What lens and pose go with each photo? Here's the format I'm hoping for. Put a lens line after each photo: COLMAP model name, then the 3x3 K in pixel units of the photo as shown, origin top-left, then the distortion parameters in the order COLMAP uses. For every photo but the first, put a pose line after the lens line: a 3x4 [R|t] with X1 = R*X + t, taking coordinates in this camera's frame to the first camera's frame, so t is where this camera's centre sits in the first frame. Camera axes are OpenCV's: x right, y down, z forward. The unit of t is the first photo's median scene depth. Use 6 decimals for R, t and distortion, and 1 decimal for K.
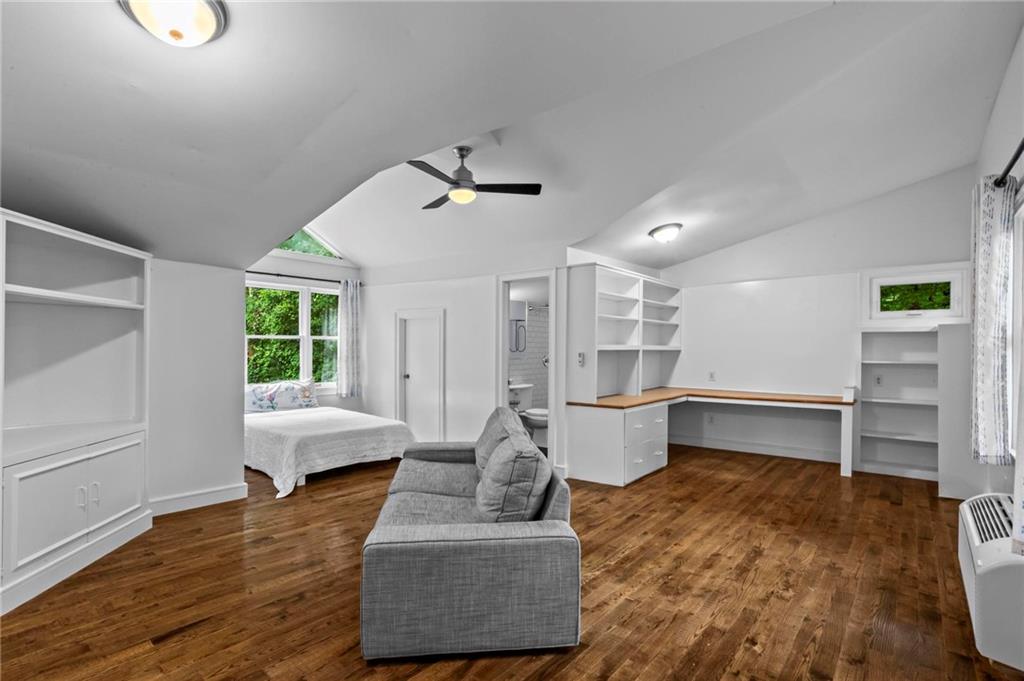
lens RADIAL K [[495.7, 0, 509.9], [0, 495.7, 346.6], [0, 0, 1]] dist [-0.039229, 0.019301]
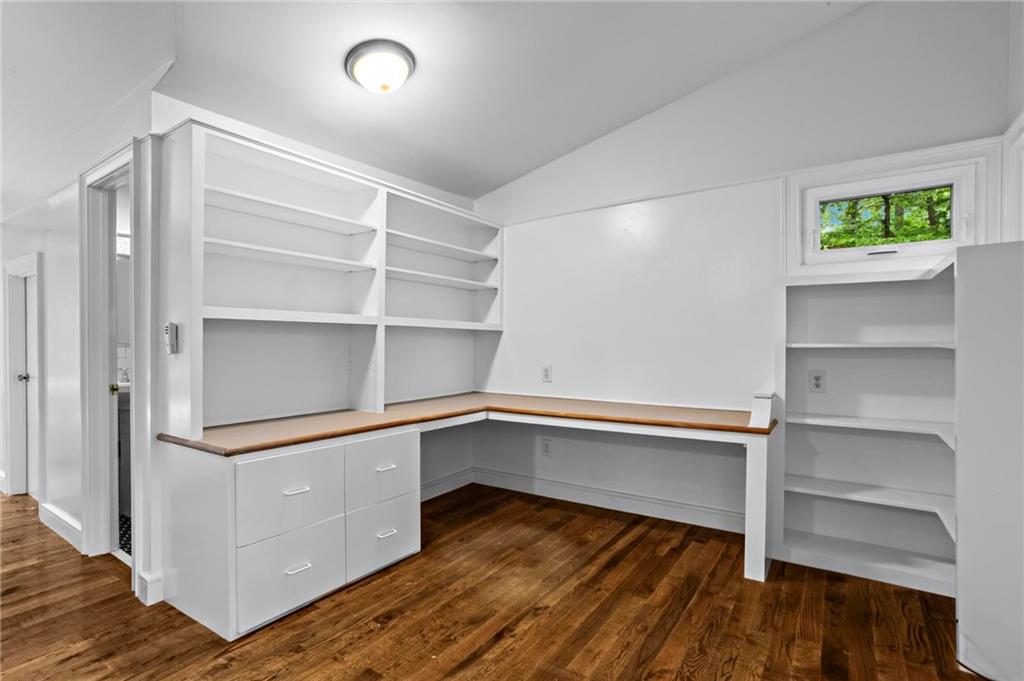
lens RADIAL K [[495.7, 0, 506.8], [0, 495.7, 344.5], [0, 0, 1]] dist [-0.039229, 0.019301]
pose [[0.996125, -0.003109, 0.087897, 0.373942], [0.002598, 0.999979, 0.005917, 0.025770], [-0.087914, -0.005666, 0.996112, 0.501514]]
